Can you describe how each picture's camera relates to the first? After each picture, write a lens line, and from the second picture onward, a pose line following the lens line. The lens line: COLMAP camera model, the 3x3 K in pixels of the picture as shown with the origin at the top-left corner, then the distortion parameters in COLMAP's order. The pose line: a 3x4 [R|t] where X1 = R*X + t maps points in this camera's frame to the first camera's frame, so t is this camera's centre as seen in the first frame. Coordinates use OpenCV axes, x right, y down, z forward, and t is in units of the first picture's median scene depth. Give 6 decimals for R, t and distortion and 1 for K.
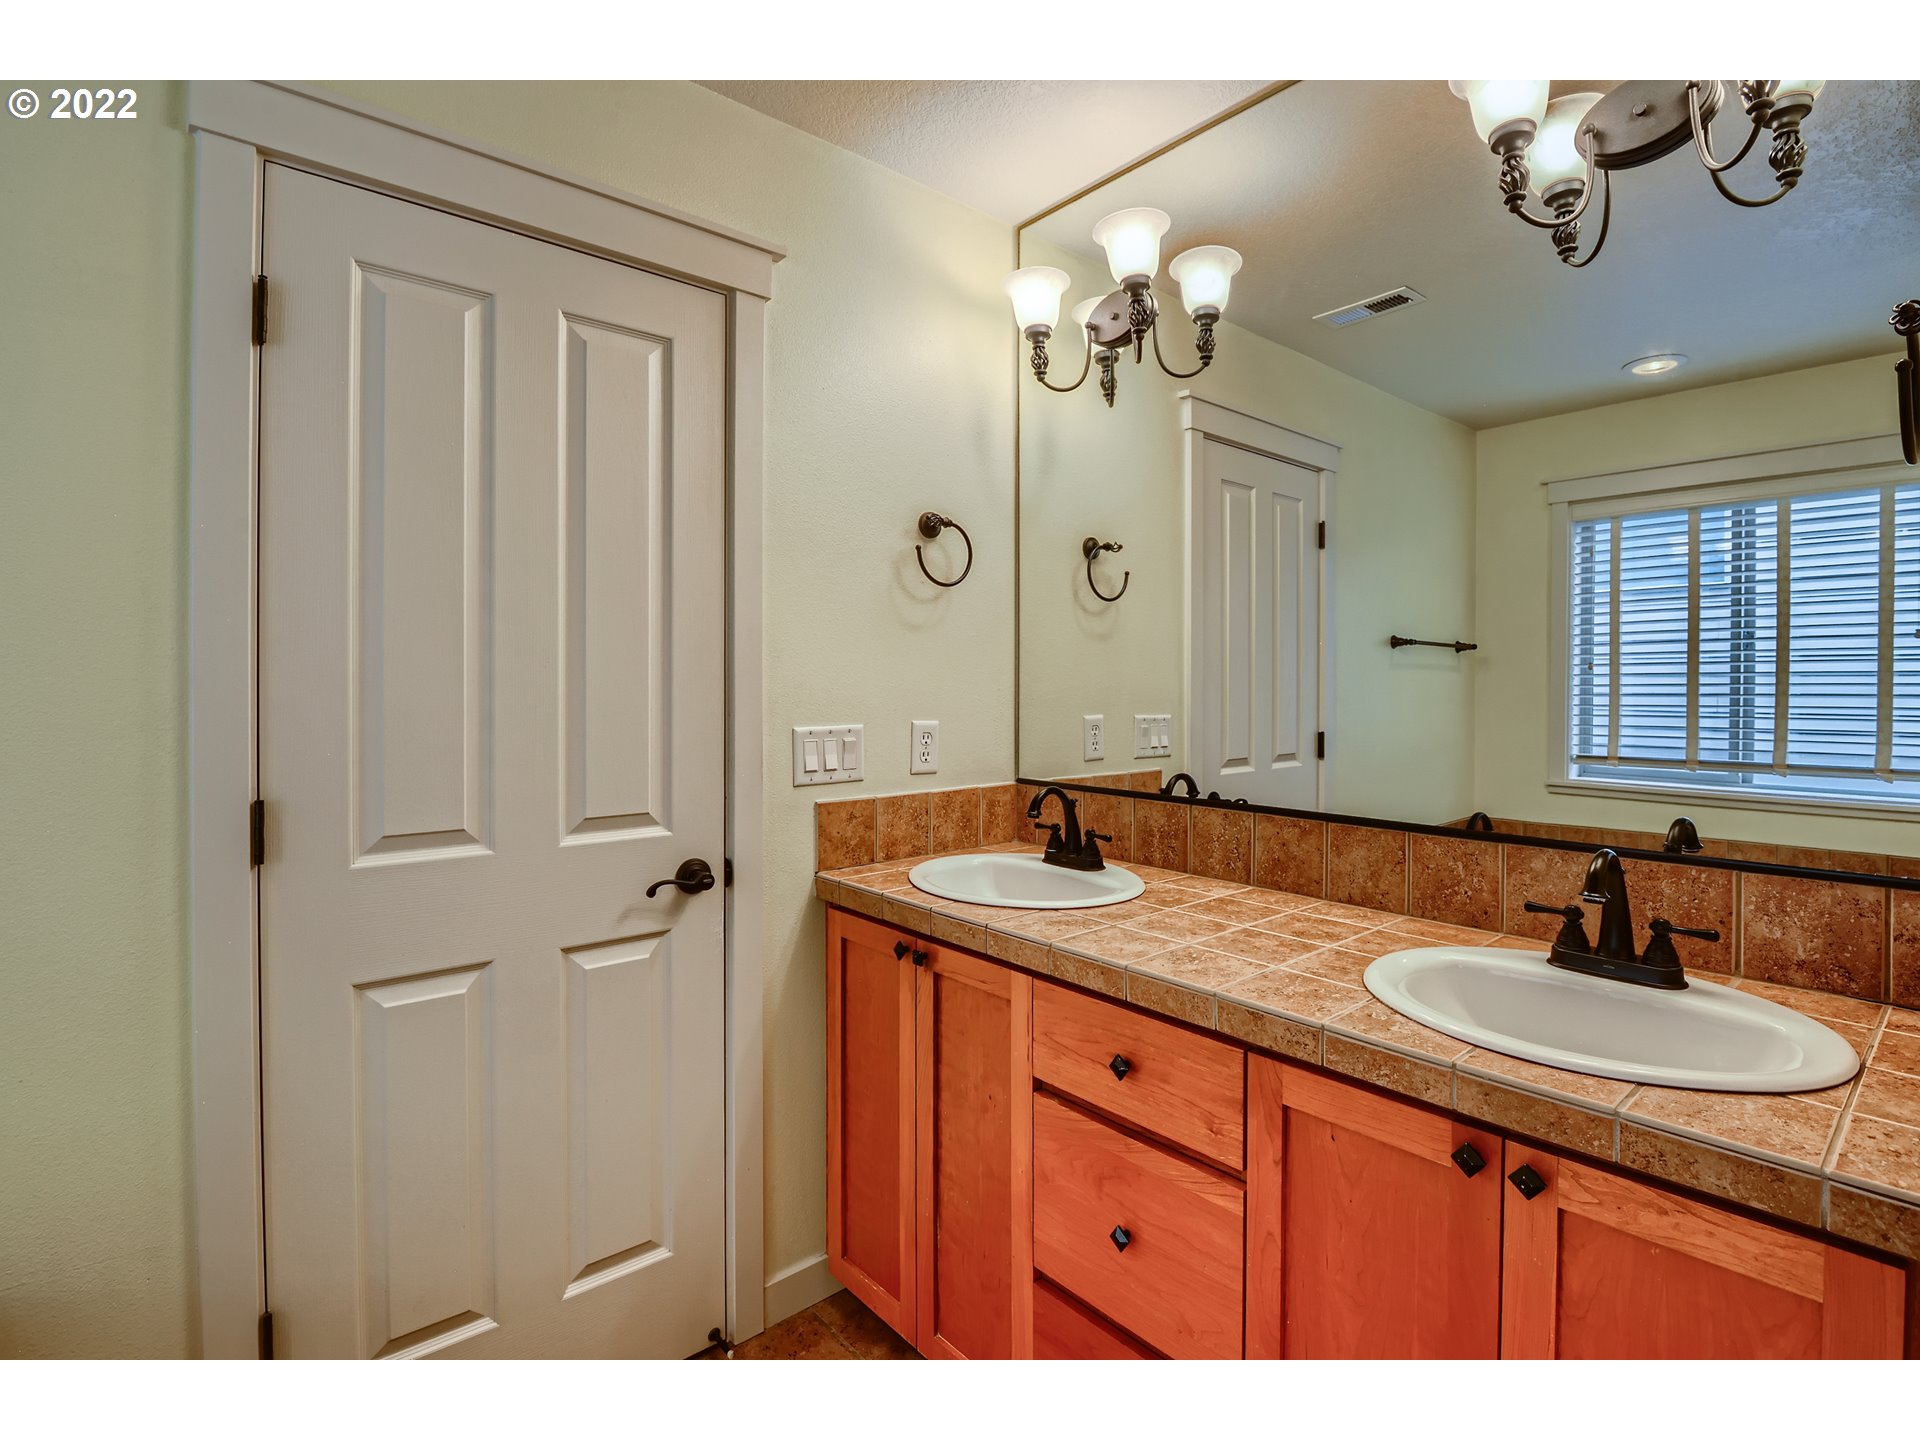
lens RADIAL K [[889.0, 0, 963.2], [0, 889.0, 705.9], [0, 0, 1]] dist [-0.005385, -0.008725]
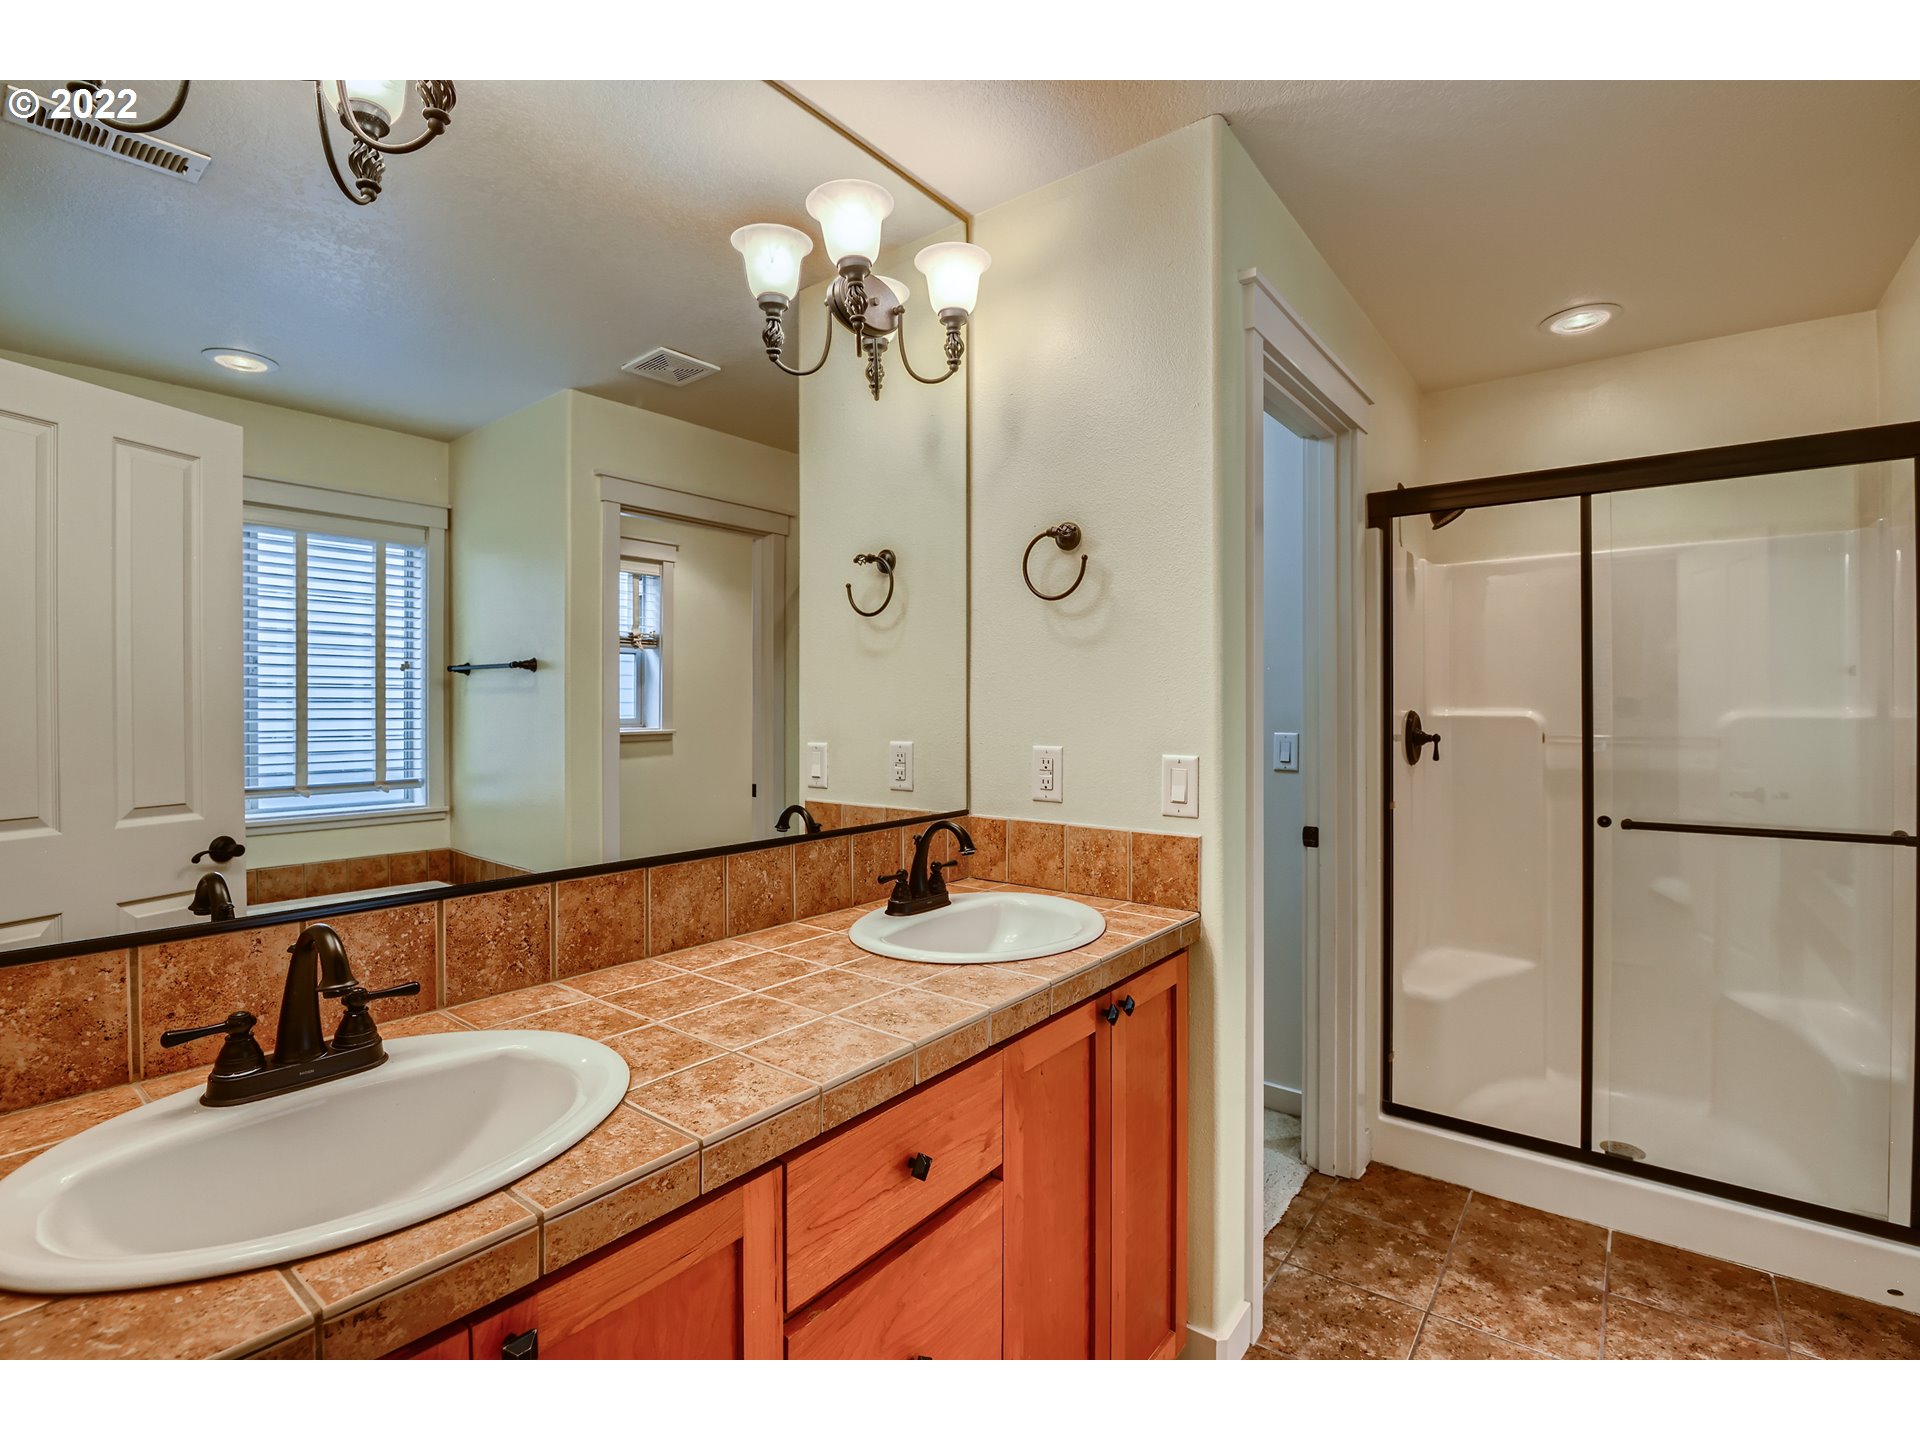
lens RADIAL K [[889.0, 0, 963.2], [0, 889.0, 705.9], [0, 0, 1]] dist [-0.005385, -0.008725]
pose [[-0.191503, 0.000271, 0.981492, -0.563041], [0.027981, 0.999595, 0.005183, -0.026774], [-0.981093, 0.028456, -0.191433, 0.956704]]
